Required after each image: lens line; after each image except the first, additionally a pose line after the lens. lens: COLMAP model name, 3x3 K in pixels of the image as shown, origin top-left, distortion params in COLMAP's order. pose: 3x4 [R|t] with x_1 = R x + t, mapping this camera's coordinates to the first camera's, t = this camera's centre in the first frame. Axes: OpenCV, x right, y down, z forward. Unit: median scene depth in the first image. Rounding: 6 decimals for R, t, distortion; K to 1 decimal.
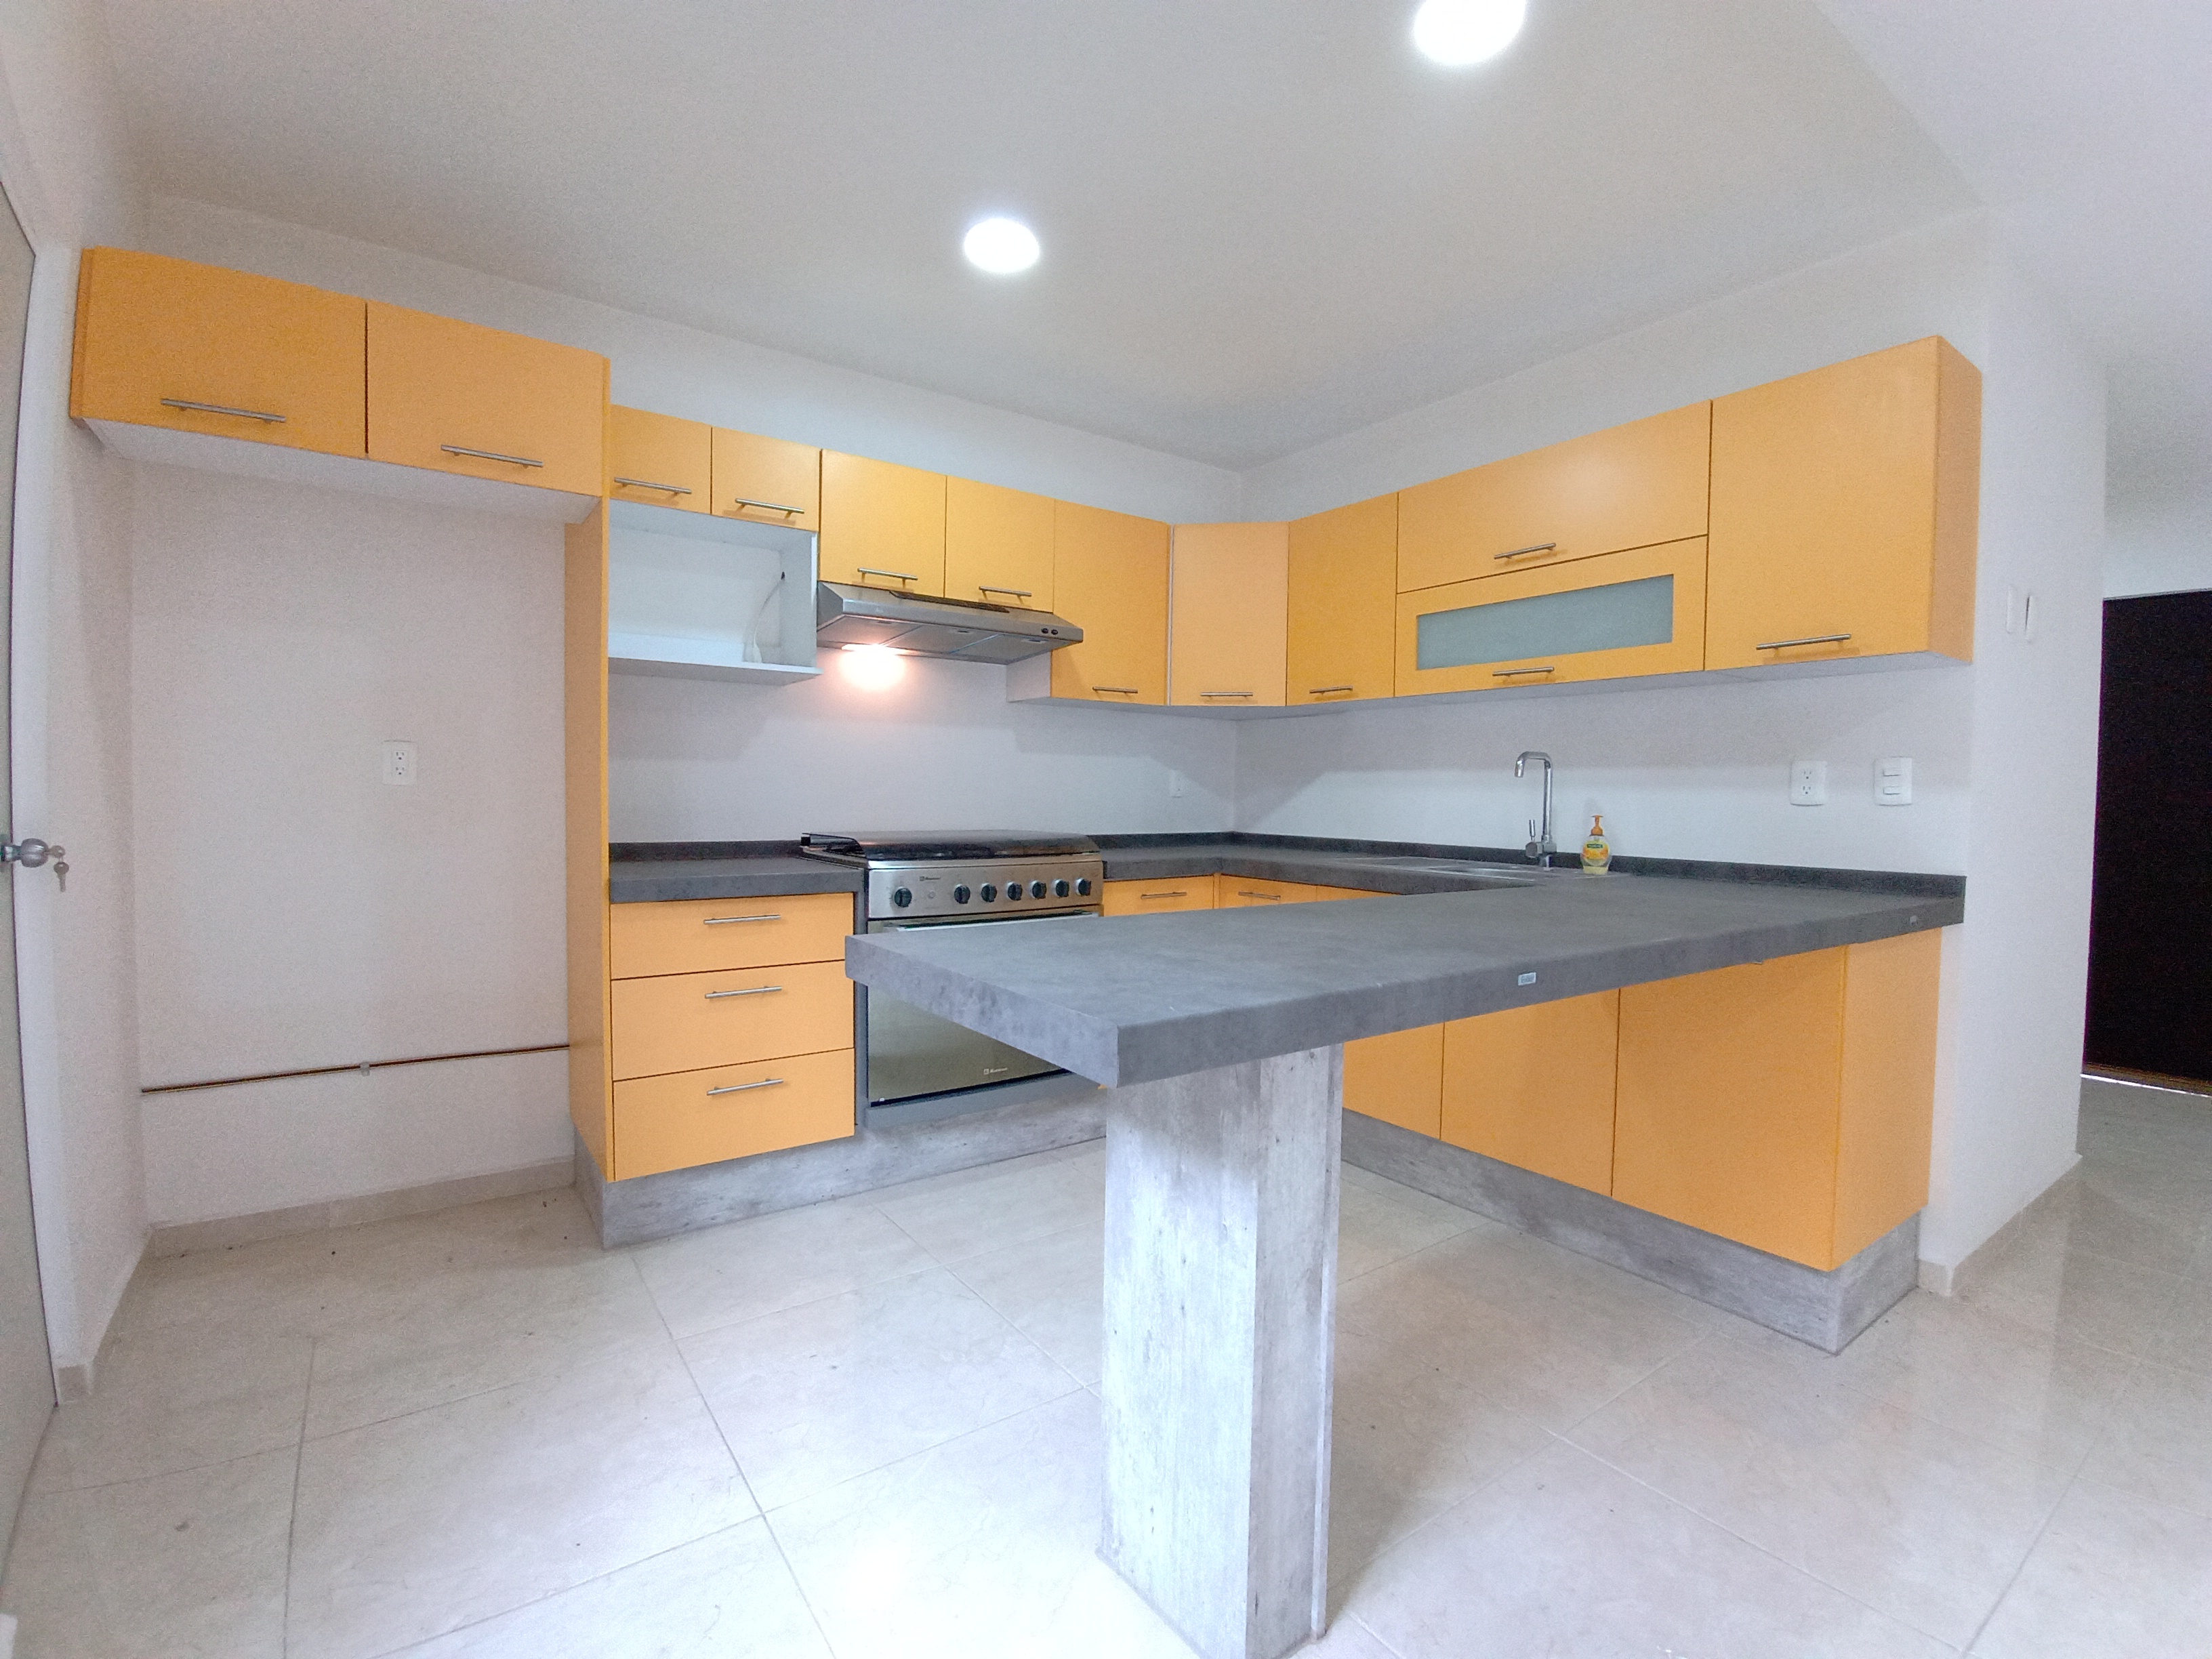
lens RADIAL K [[1023.1, 0, 1121.5], [0, 1023.1, 832.2], [0, 0, 1]] dist [-0.029942, 0.010052]
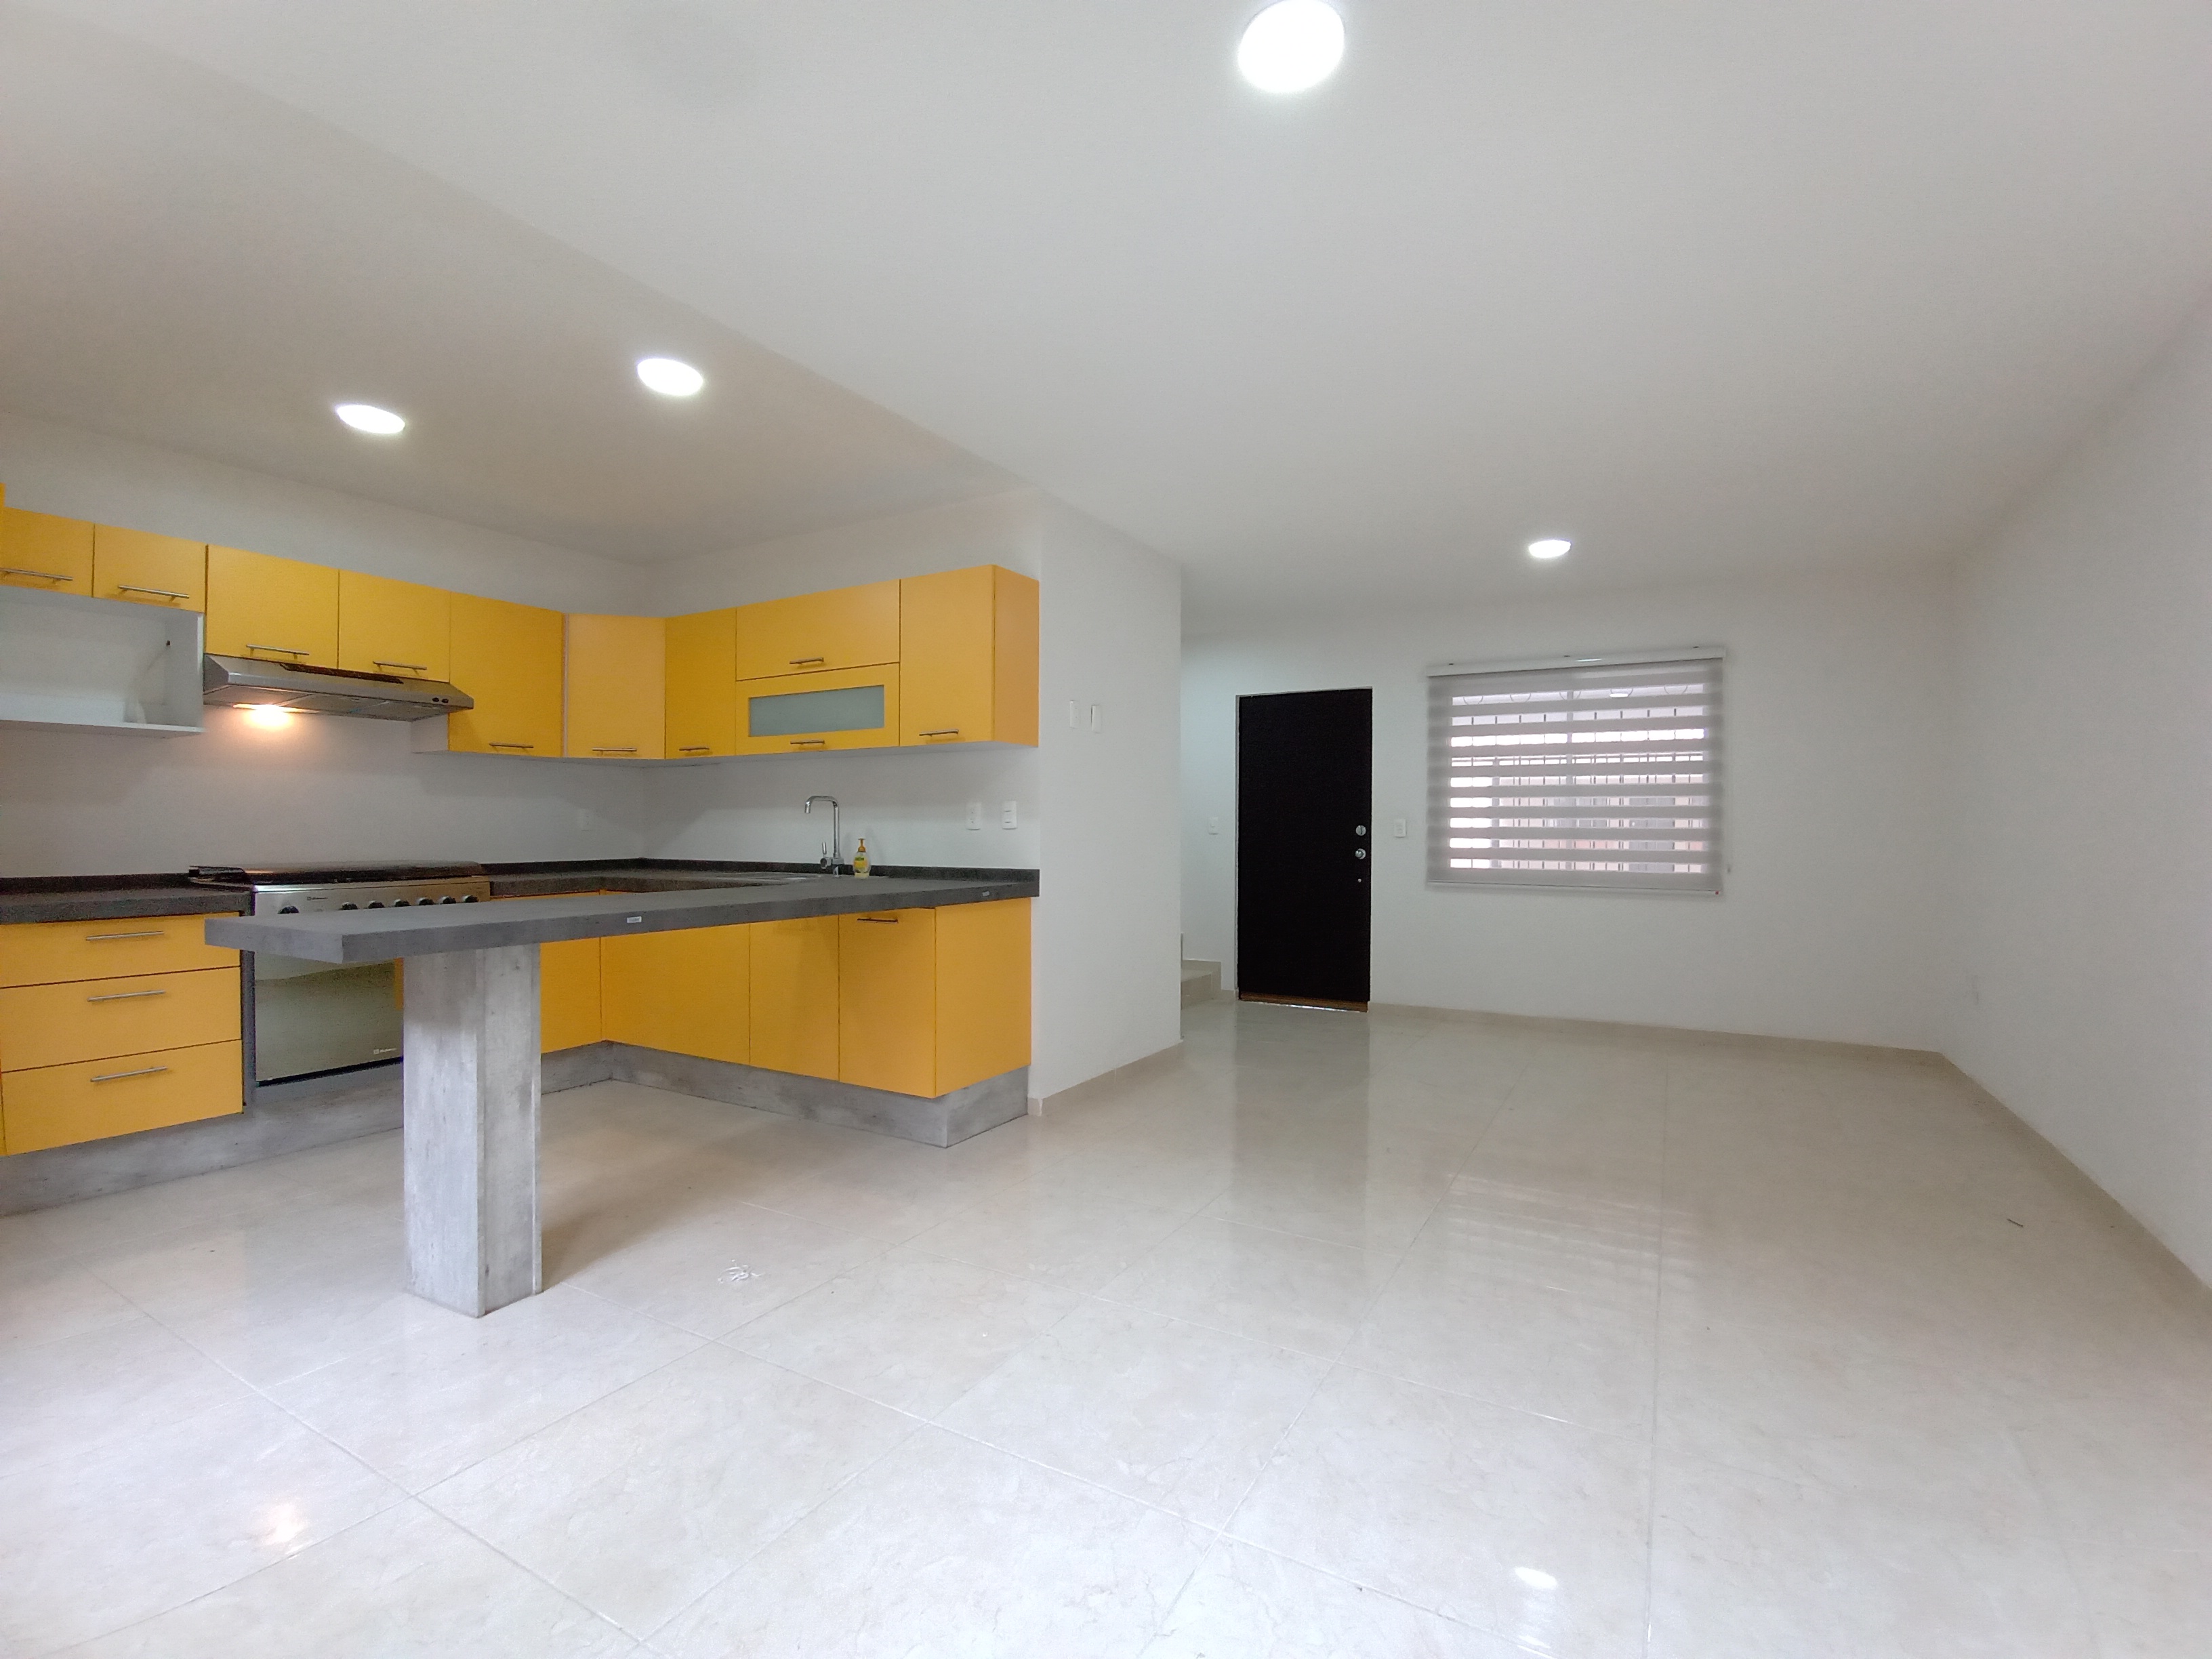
lens RADIAL K [[1016.3, 0, 1117.8], [0, 1016.3, 833.8], [0, 0, 1]] dist [-0.025479, 0.009595]
pose [[0.910386, -0.015663, 0.413463, 0.197592], [0.027735, 0.999346, -0.023210, 0.021729], [-0.412829, 0.032597, 0.910225, -0.526166]]
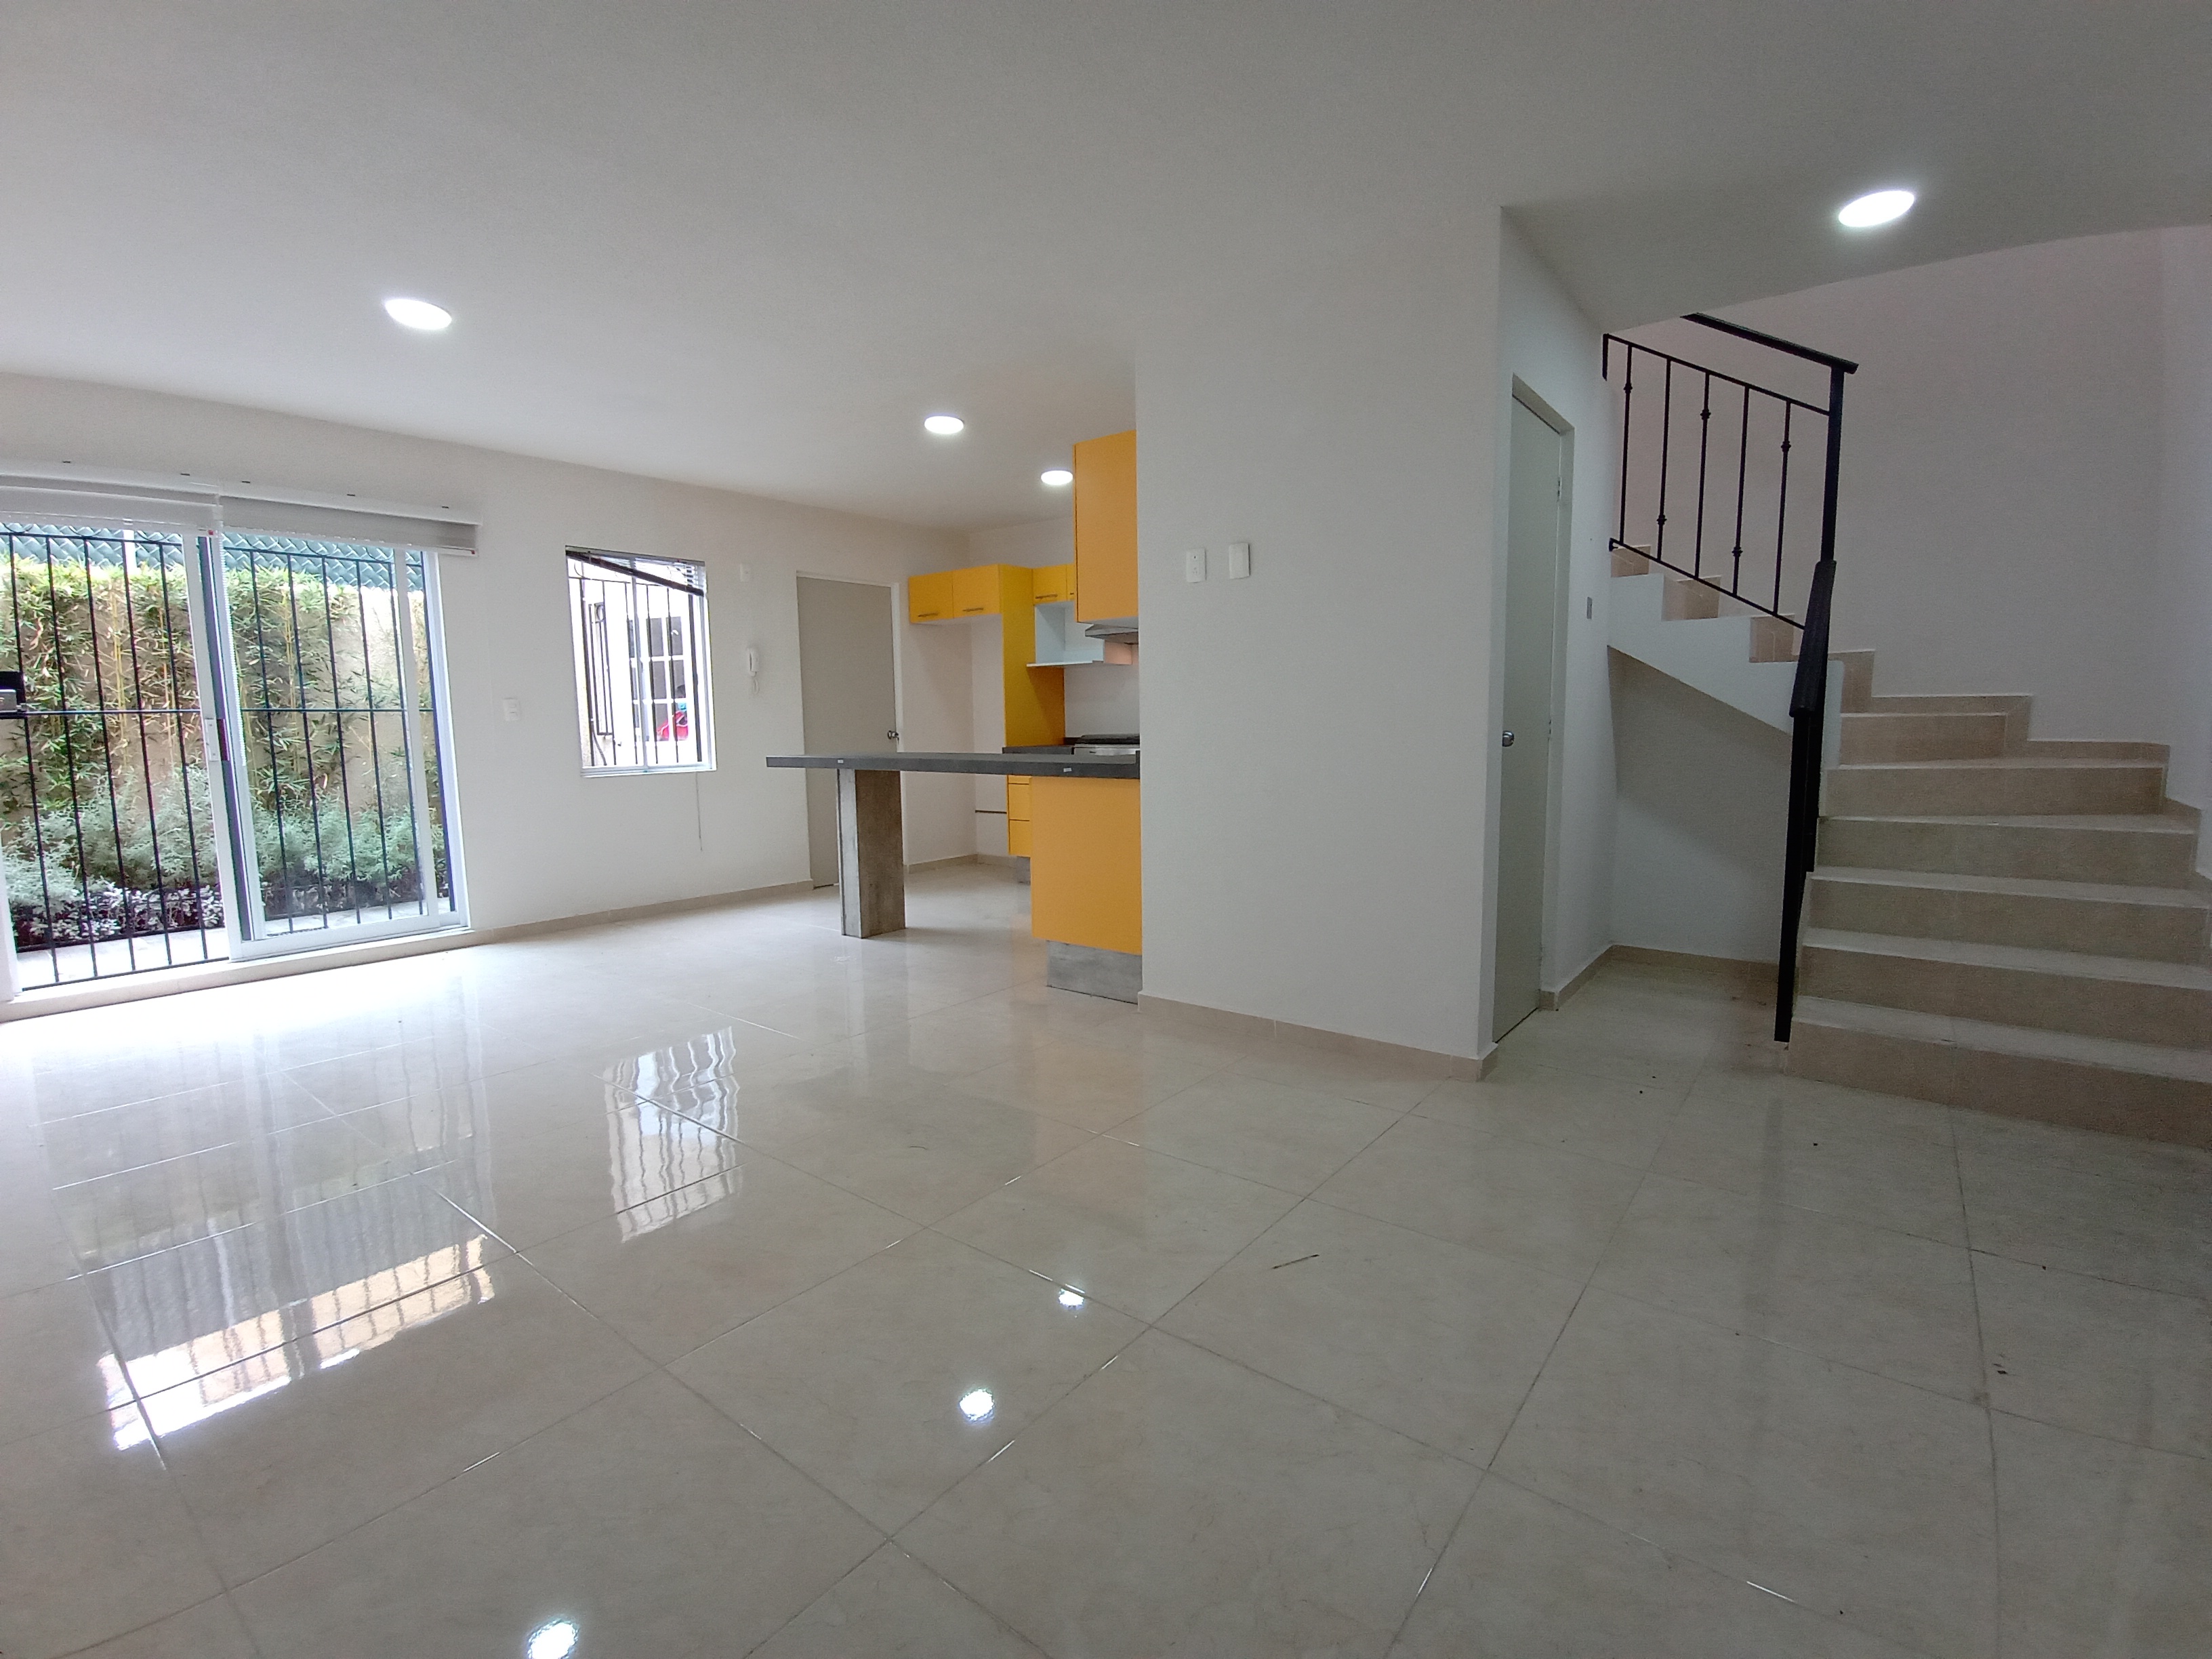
lens RADIAL K [[1023.1, 0, 1121.5], [0, 1023.1, 832.2], [0, 0, 1]] dist [-0.029942, 0.010052]
pose [[0.282678, 0.092766, -0.954719, 1.955522], [-0.020103, 0.995667, 0.090792, 0.020342], [0.959004, -0.006472, 0.283318, 0.419320]]
